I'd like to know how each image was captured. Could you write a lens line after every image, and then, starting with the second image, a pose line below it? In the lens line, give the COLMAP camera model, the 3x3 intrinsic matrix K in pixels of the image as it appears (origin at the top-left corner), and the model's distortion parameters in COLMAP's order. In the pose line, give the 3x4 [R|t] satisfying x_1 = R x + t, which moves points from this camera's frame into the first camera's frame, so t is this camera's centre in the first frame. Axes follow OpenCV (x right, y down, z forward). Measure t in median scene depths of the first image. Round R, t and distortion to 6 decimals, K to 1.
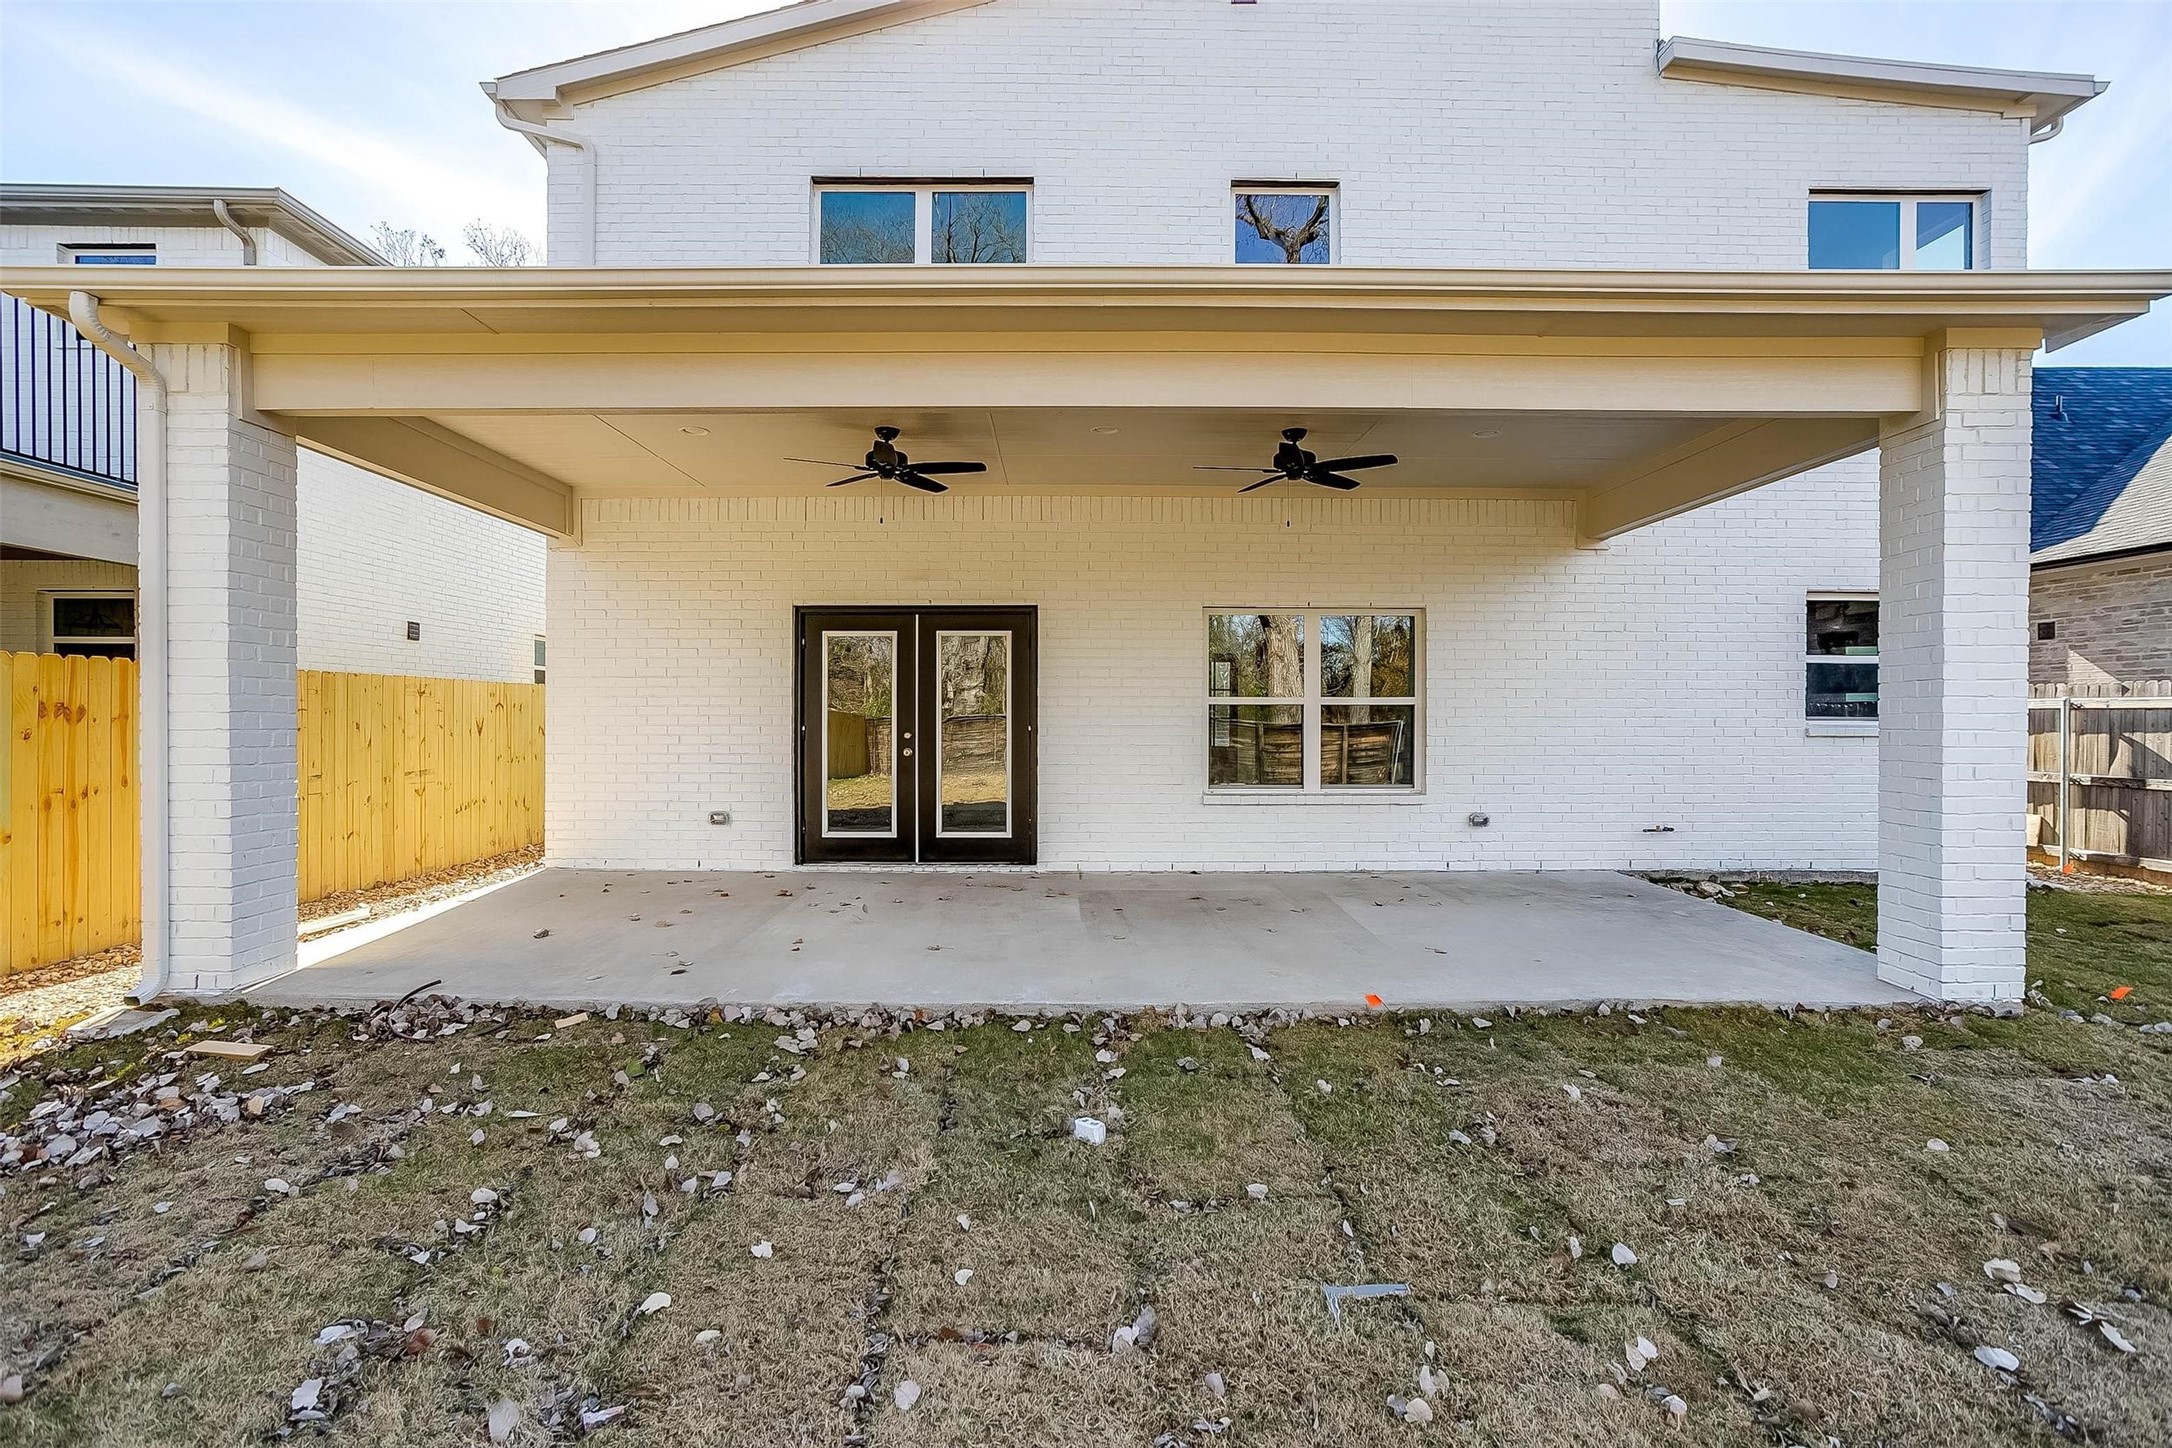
lens RADIAL K [[1114.8, 0, 1086.0], [0, 1114.8, 724.0], [0, 0, 1]] dist [-0.001006, 0.000048]
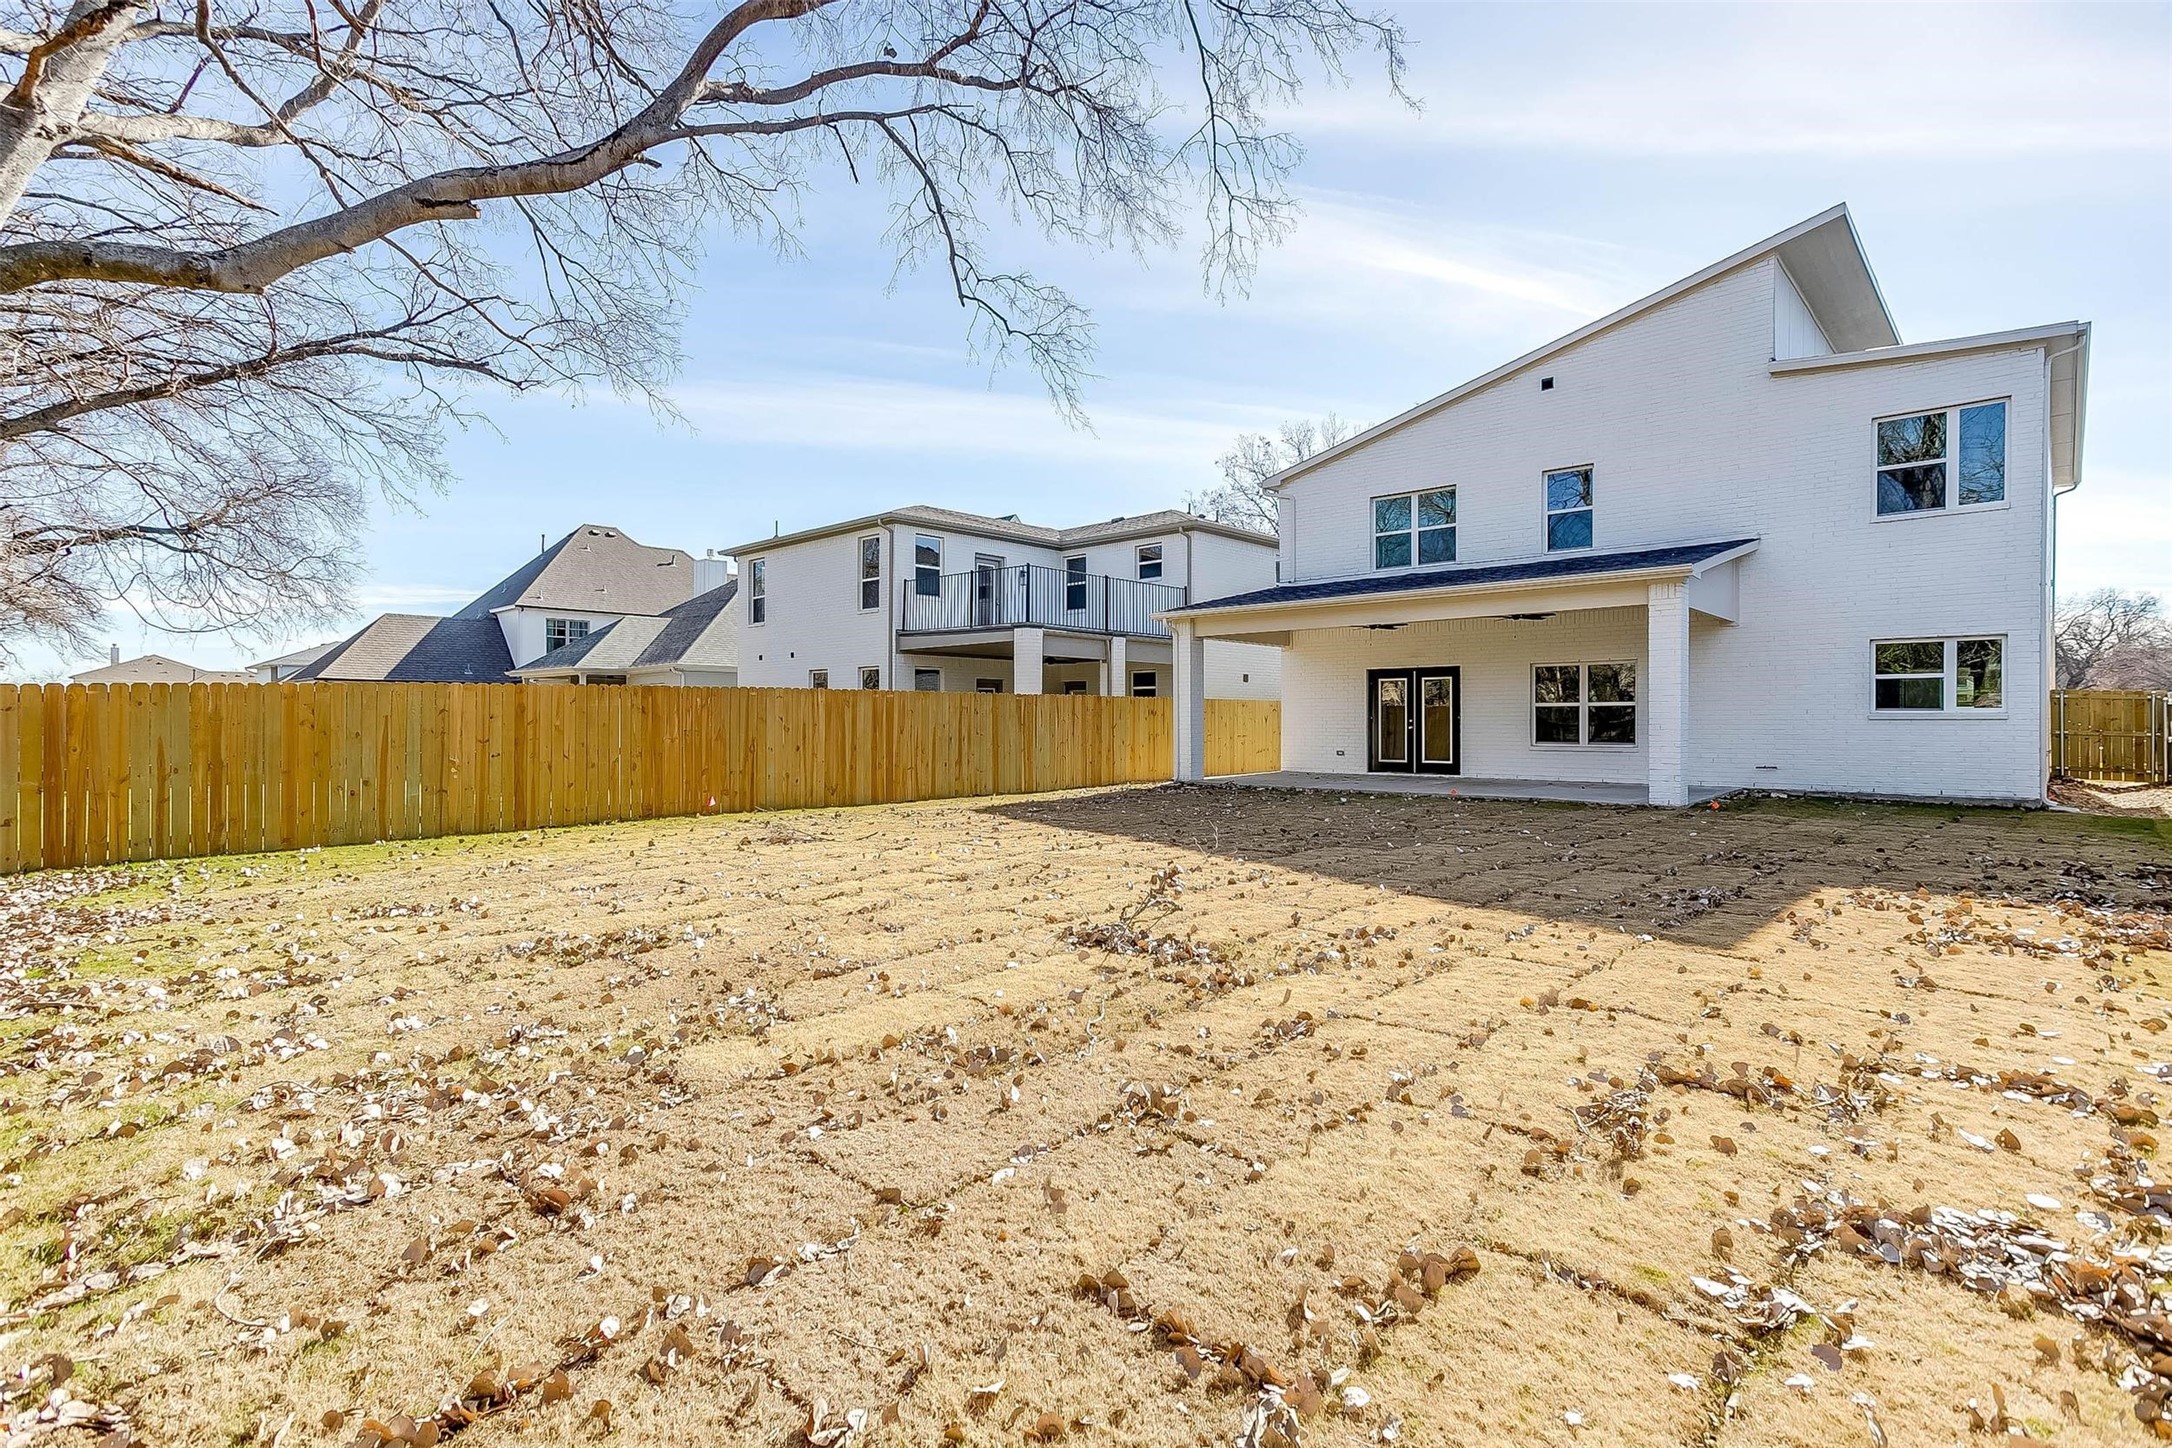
lens RADIAL K [[1114.8, 0, 1086.0], [0, 1114.8, 724.0], [0, 0, 1]] dist [-0.001006, 0.000048]
pose [[0.750078, -0.002019, -0.661346, 0.919245], [0.001180, 0.999998, -0.001714, 0.020809], [0.661348, 0.000505, 0.750079, -1.295418]]
